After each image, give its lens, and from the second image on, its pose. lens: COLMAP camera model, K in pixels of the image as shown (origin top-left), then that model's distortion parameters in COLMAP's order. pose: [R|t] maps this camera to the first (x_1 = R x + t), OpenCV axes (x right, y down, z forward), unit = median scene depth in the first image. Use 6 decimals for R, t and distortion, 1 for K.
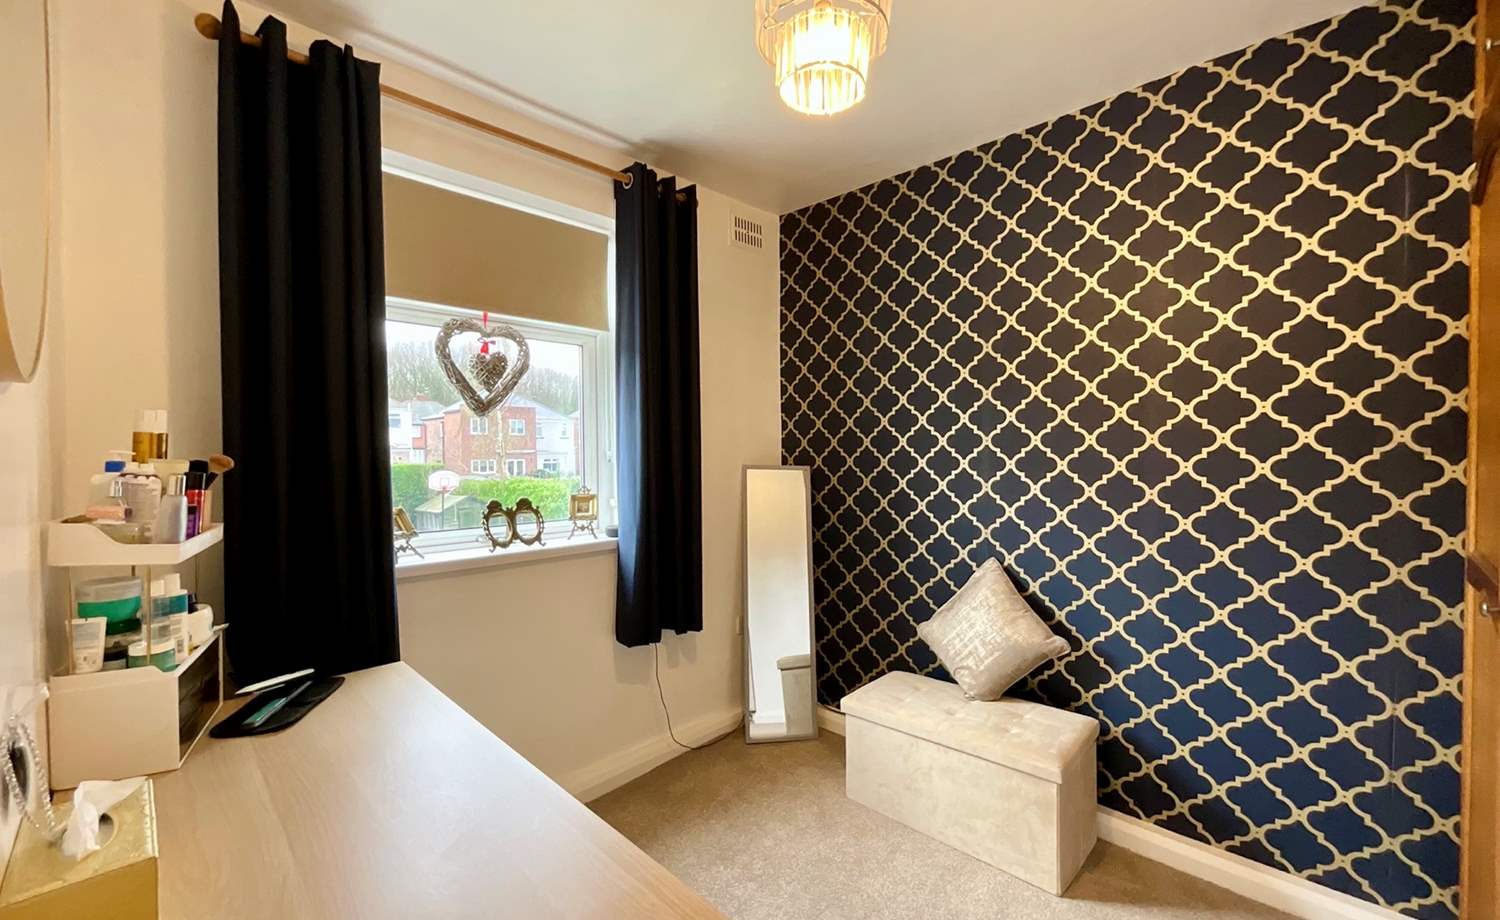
lens RADIAL K [[608.8, 0, 750.0], [0, 608.8, 460.0], [0, 0, 1]] dist [0.000543, 0.000288]
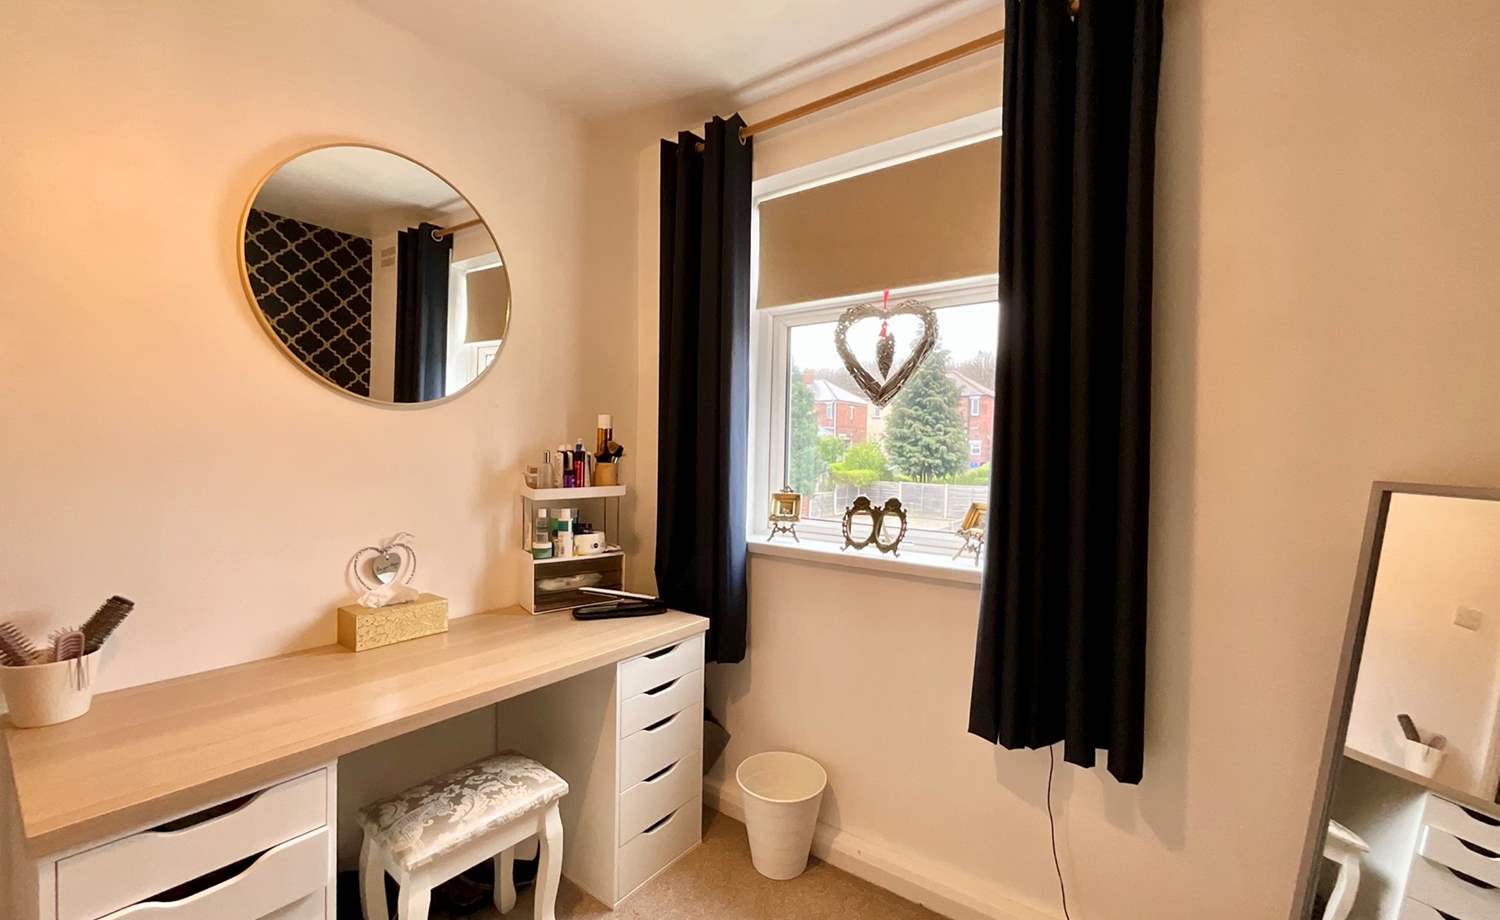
lens RADIAL K [[639.9, 0, 748.5], [0, 639.9, 452.4], [0, 0, 1]] dist [-0.000413, 0.000029]
pose [[0.120099, 0.013466, -0.992671, 0.505763], [-0.031161, 0.999466, 0.009788, -0.003847], [0.992273, 0.029757, 0.120455, 0.697727]]
